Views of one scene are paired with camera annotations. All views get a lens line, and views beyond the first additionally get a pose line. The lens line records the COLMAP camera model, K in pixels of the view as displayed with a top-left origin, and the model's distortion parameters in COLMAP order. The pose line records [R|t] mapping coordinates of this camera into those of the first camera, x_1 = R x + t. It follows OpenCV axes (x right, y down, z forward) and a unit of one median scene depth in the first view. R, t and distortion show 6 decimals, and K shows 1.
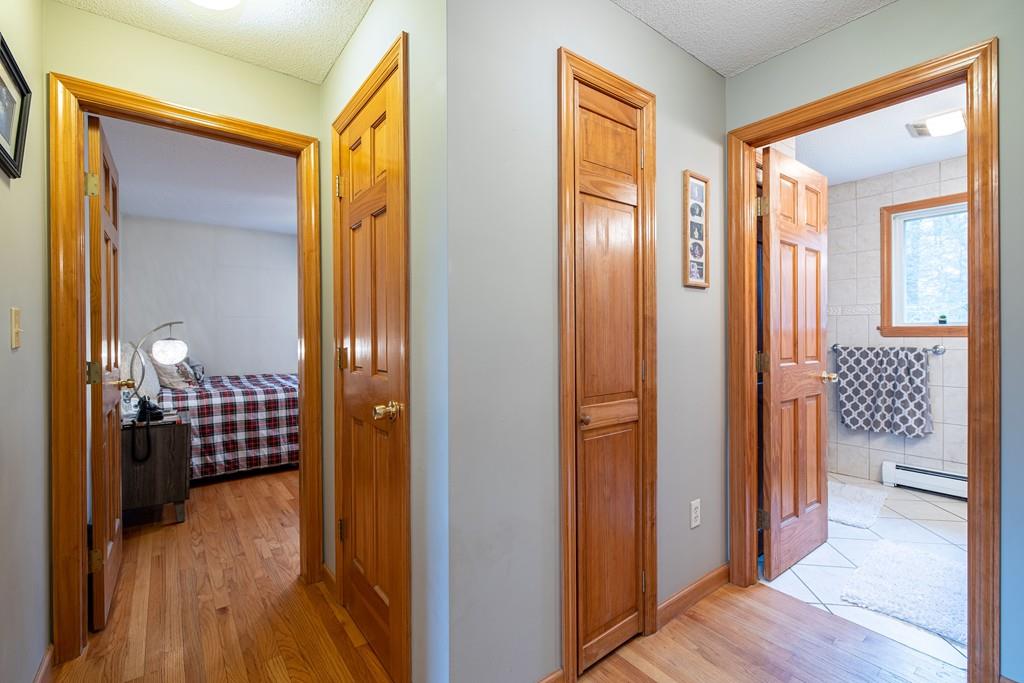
lens RADIAL K [[444.8, 0, 512.3], [0, 444.8, 335.9], [0, 0, 1]] dist [-0.000797, -0.000217]
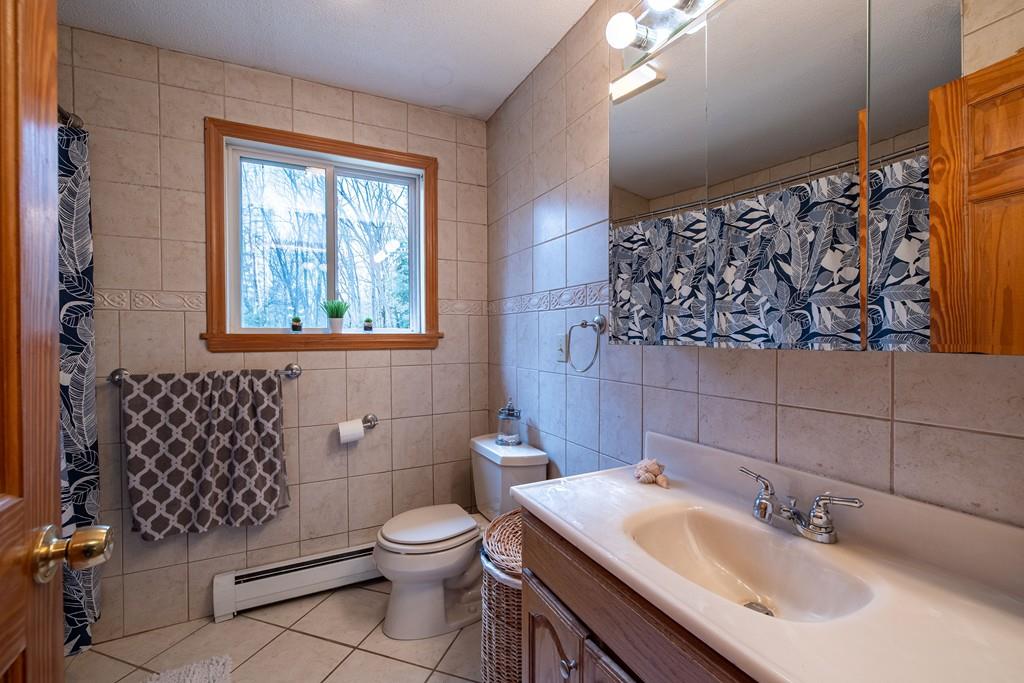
lens RADIAL K [[444.8, 0, 512.3], [0, 444.8, 335.9], [0, 0, 1]] dist [-0.000797, -0.000217]
pose [[0.196572, -0.001255, 0.980489, 0.373046], [0.008490, 0.999964, -0.000422, -0.015107], [-0.980453, 0.008407, 0.196575, 0.533622]]
